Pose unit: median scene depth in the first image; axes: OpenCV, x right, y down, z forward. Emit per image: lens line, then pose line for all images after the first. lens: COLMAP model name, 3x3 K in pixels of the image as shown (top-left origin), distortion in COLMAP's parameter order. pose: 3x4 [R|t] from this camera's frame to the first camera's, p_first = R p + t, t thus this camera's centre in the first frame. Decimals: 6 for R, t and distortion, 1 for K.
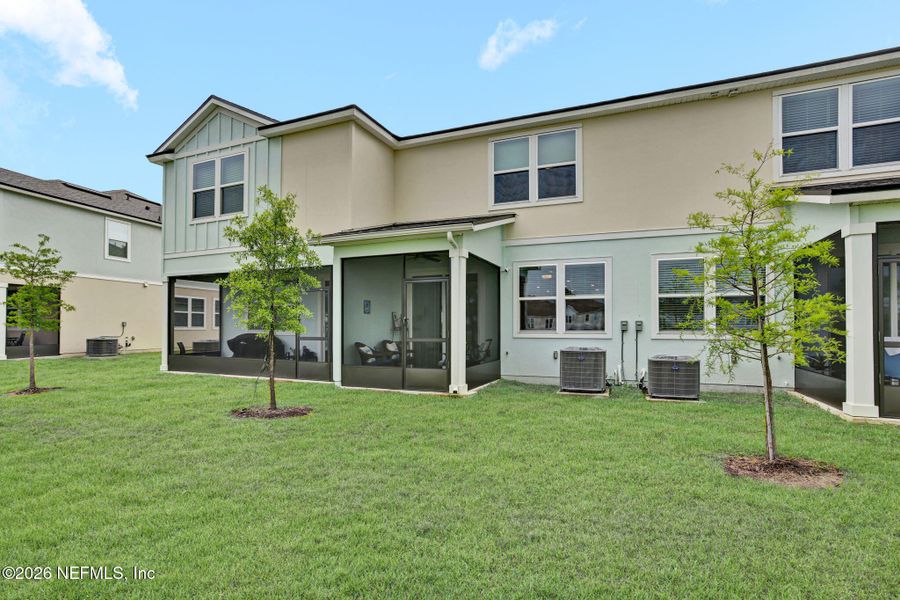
lens RADIAL K [[440.6, 0, 451.0], [0, 440.6, 315.5], [0, 0, 1]] dist [-0.069723, 0.028511]
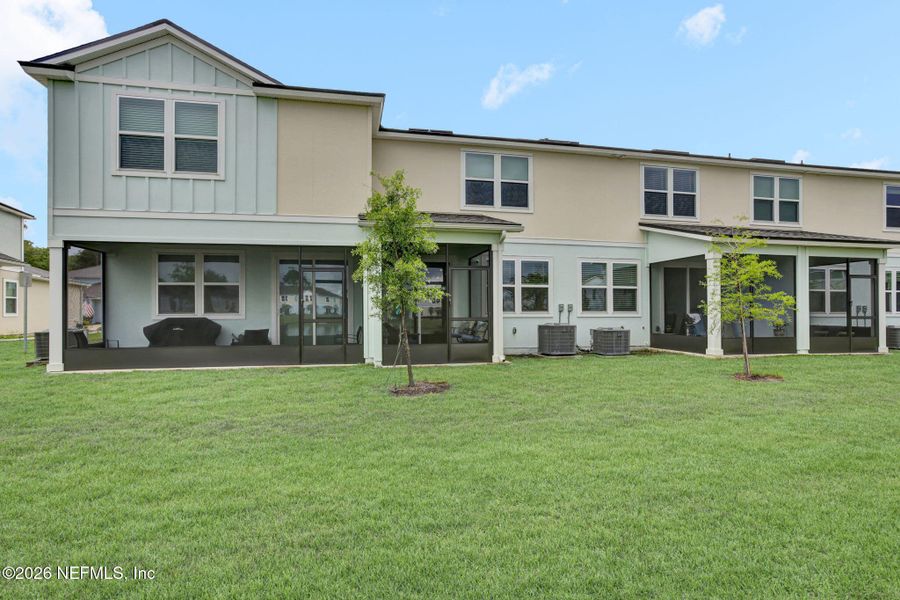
lens RADIAL K [[446.6, 0, 450.0], [0, 446.6, 300.0], [0, 0, 1]] dist [-0.072632, 0.029134]
pose [[0.819844, 0.010208, 0.572497, -0.641757], [-0.009869, 0.999944, -0.003698, 0.007633], [-0.572503, -0.002618, 0.819899, 0.040722]]
